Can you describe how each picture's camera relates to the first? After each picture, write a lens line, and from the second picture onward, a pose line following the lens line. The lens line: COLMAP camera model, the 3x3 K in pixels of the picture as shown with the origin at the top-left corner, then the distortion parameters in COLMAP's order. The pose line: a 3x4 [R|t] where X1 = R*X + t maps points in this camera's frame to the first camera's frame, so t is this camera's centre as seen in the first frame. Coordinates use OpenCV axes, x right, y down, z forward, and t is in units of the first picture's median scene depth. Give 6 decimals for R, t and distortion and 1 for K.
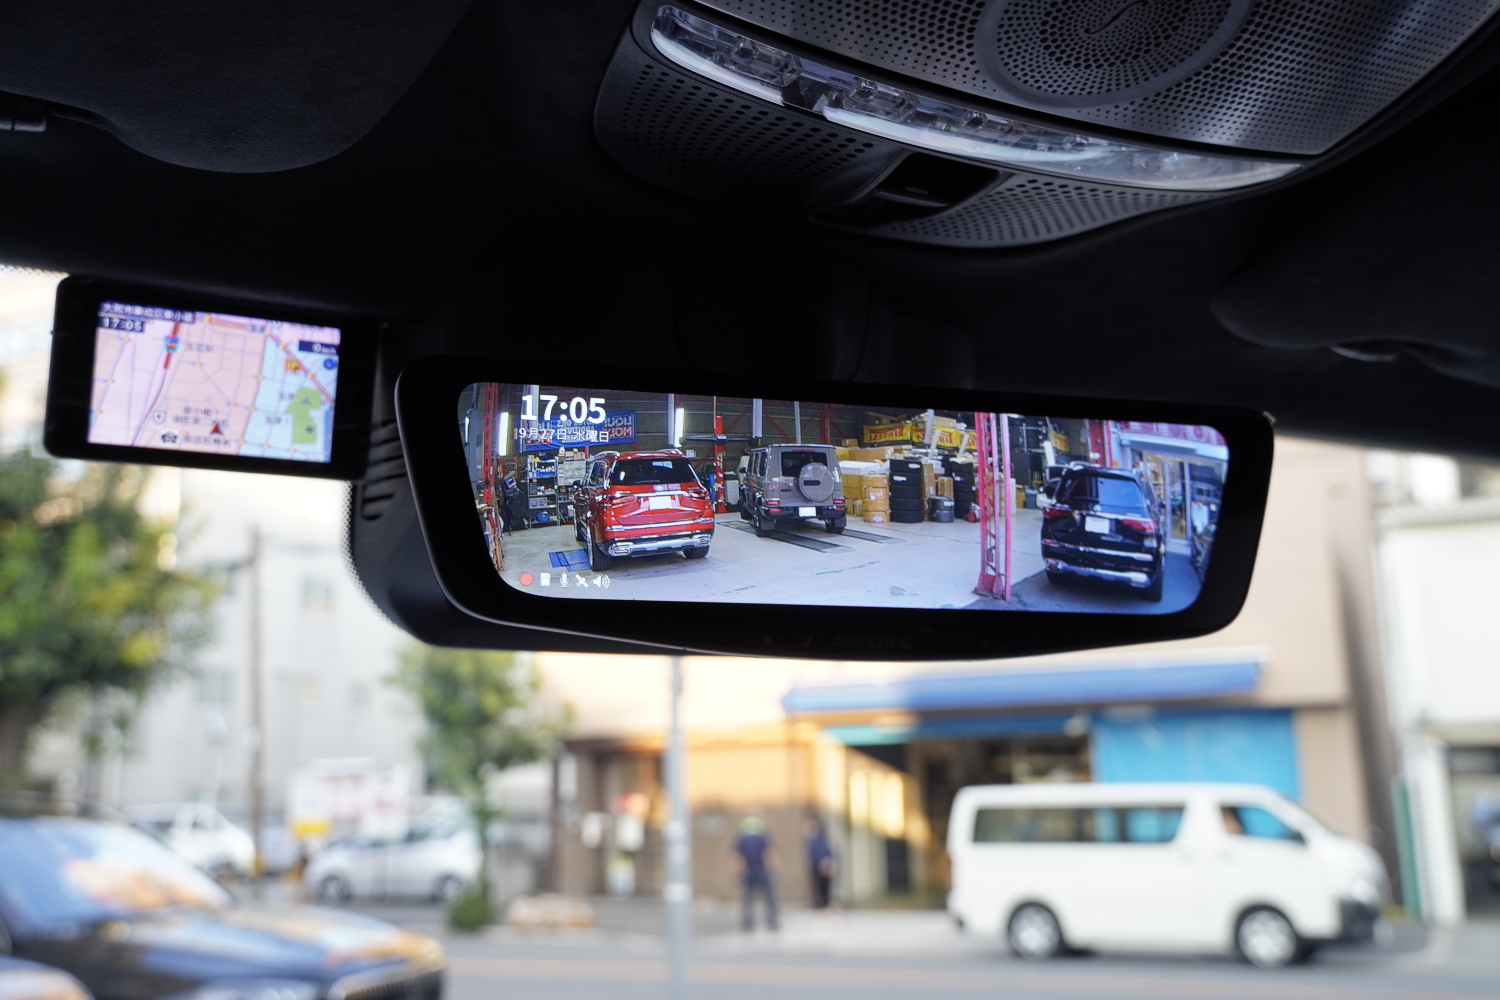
lens RADIAL K [[1516.9, 0, 750.0], [0, 1516.9, 500.0], [0, 0, 1]] dist [0.008886, 0.018772]
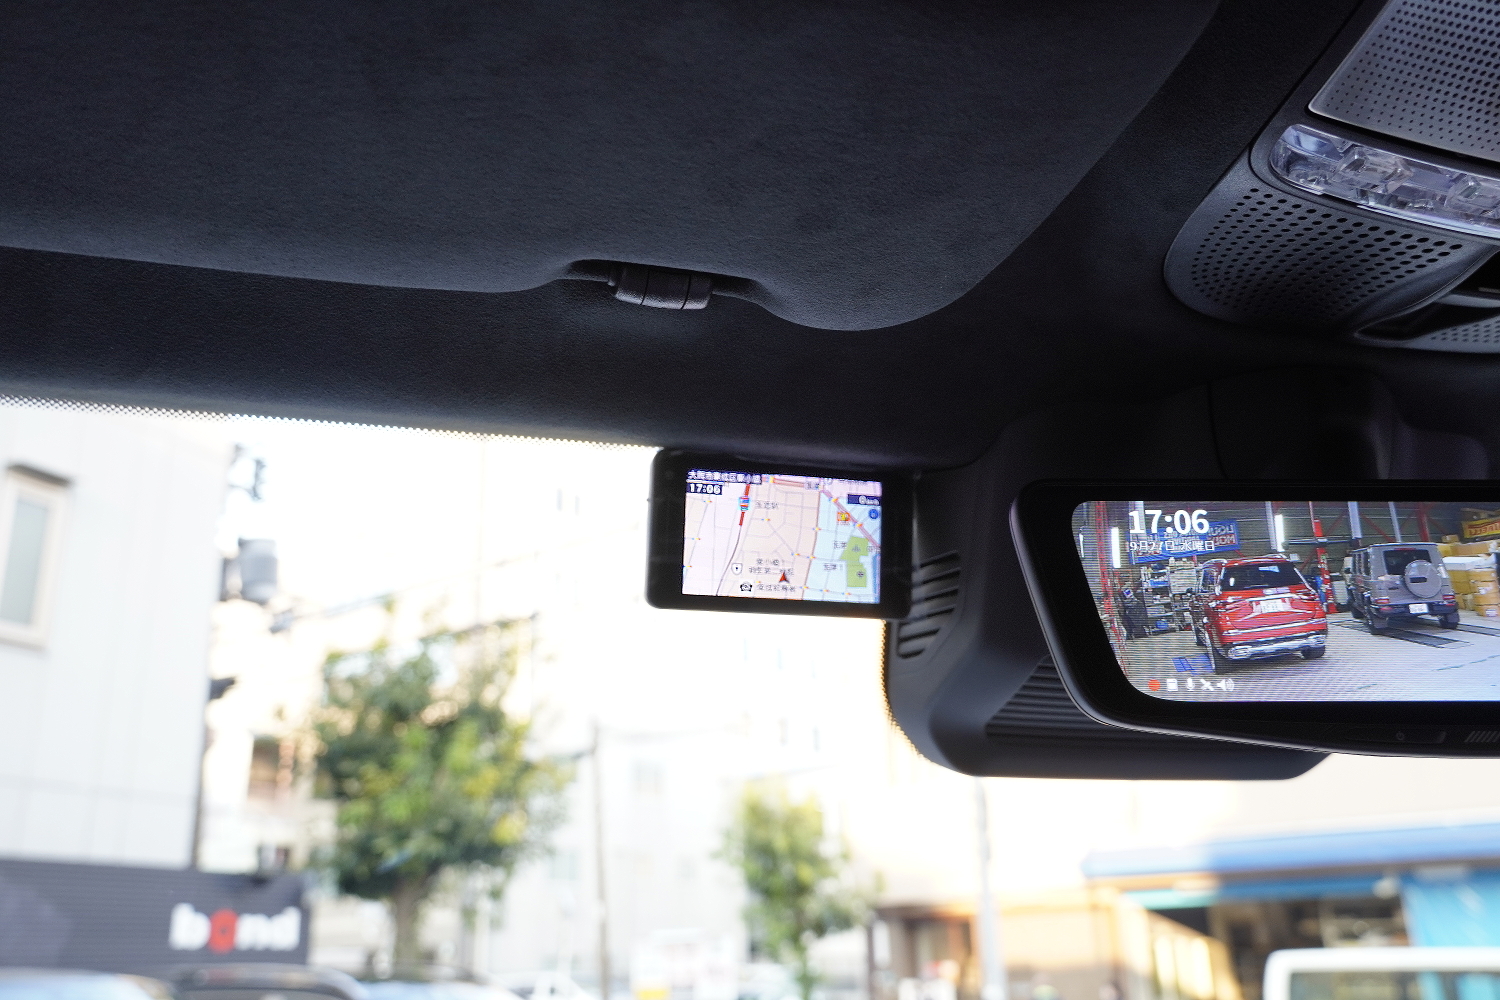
lens RADIAL K [[1375.7, 0, 750.0], [0, 1375.7, 500.0], [0, 0, 1]] dist [0.001182, 0.024025]
pose [[0.978207, -0.073233, -0.194286, -0.209365], [0.047191, 0.989662, -0.135435, 0.038699], [0.202196, 0.123315, 0.971550, 0.012548]]
